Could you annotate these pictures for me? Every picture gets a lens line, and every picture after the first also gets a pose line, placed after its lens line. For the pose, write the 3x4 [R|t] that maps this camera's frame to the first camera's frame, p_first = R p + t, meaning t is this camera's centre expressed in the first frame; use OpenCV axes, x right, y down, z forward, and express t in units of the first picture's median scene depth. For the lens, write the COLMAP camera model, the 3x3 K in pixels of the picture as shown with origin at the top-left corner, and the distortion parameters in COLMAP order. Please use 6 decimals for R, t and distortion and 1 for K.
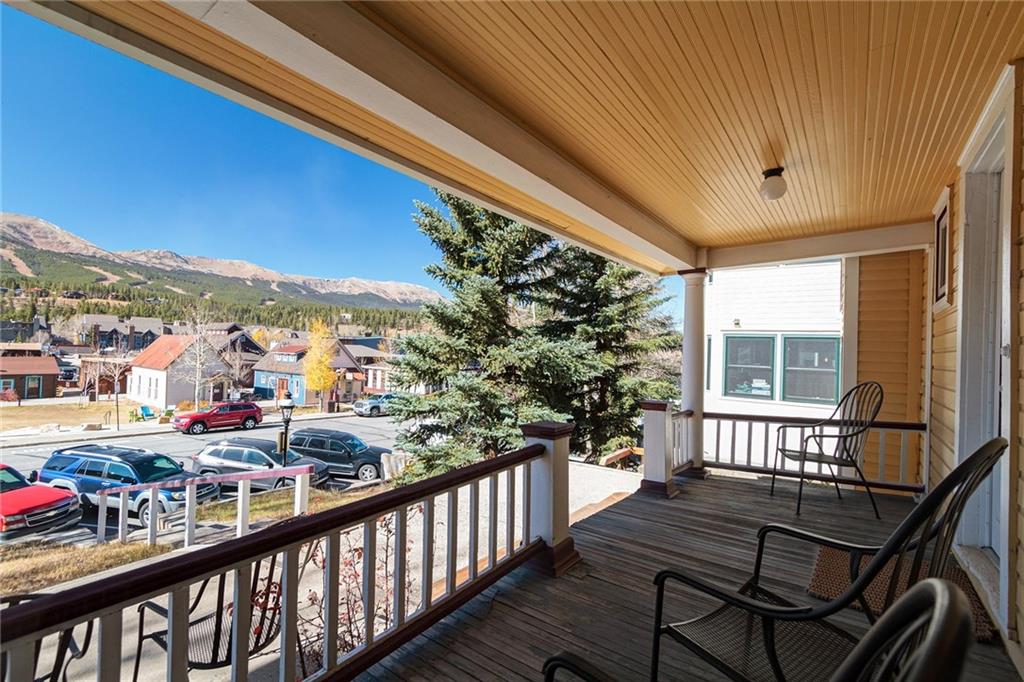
lens RADIAL K [[463.5, 0, 512.0], [0, 463.5, 341.0], [0, 0, 1]] dist [0.001856, 0.000442]
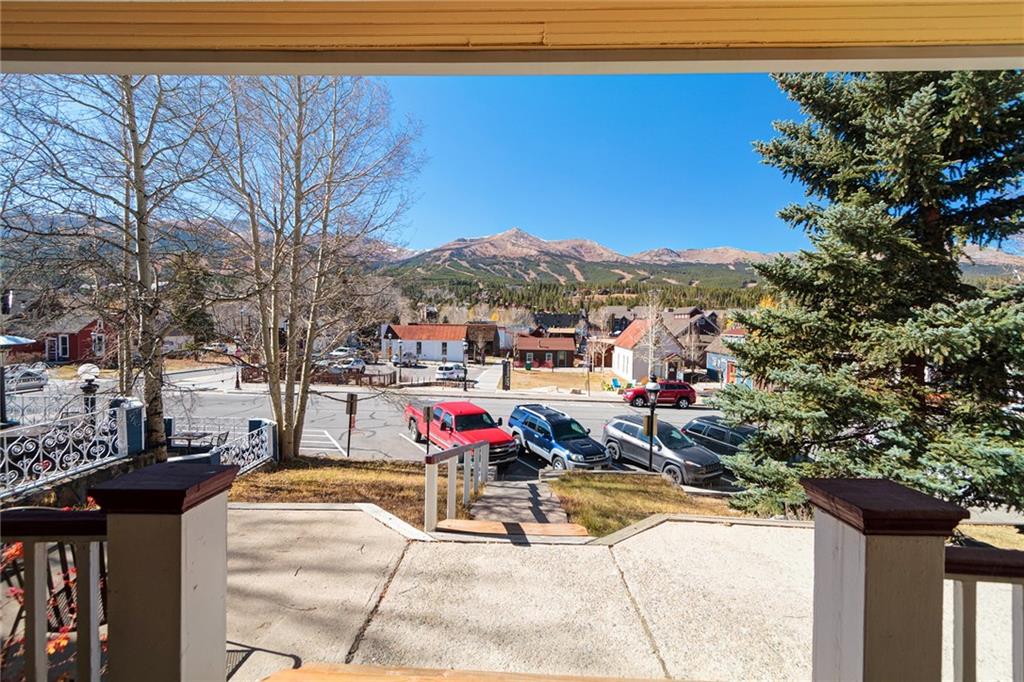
lens RADIAL K [[463.5, 0, 512.0], [0, 463.5, 341.0], [0, 0, 1]] dist [0.001856, 0.000442]
pose [[0.570417, 0.010172, -0.821292, 0.040306], [0.020872, 0.999421, 0.026875, 0.002417], [0.821090, -0.032472, 0.569875, 0.063604]]
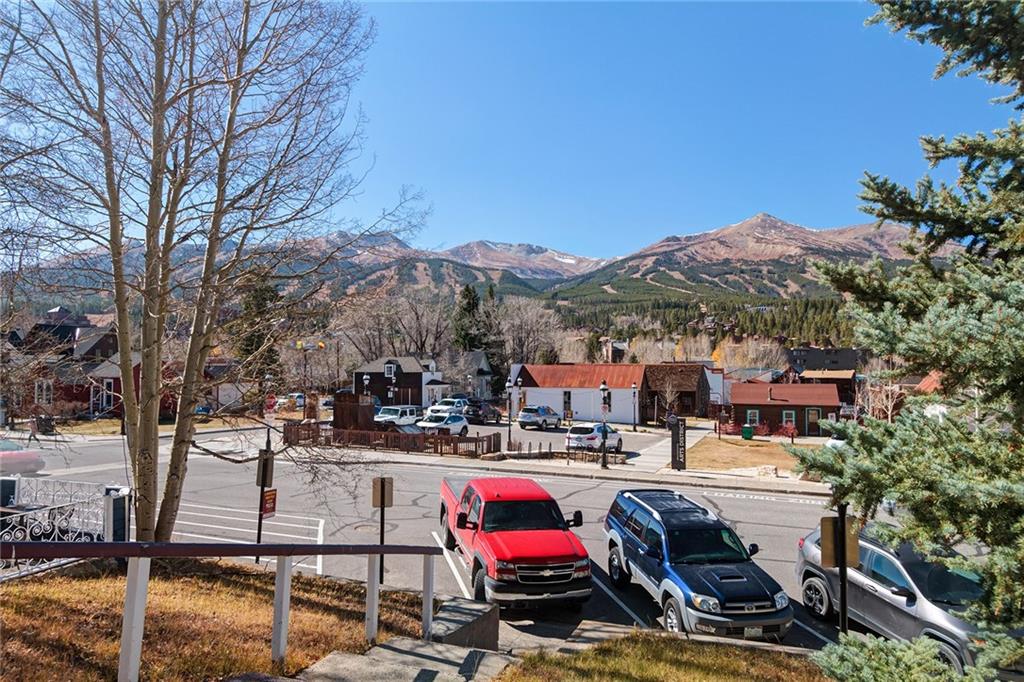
lens RADIAL K [[716.8, 0, 512.0], [0, 716.8, 341.0], [0, 0, 1]] dist [0.000742, 0.000444]
pose [[0.265404, -0.065405, -0.961916, 0.015823], [0.025739, 0.997821, -0.060745, 0.020759], [0.963794, -0.008637, 0.266510, 0.162840]]
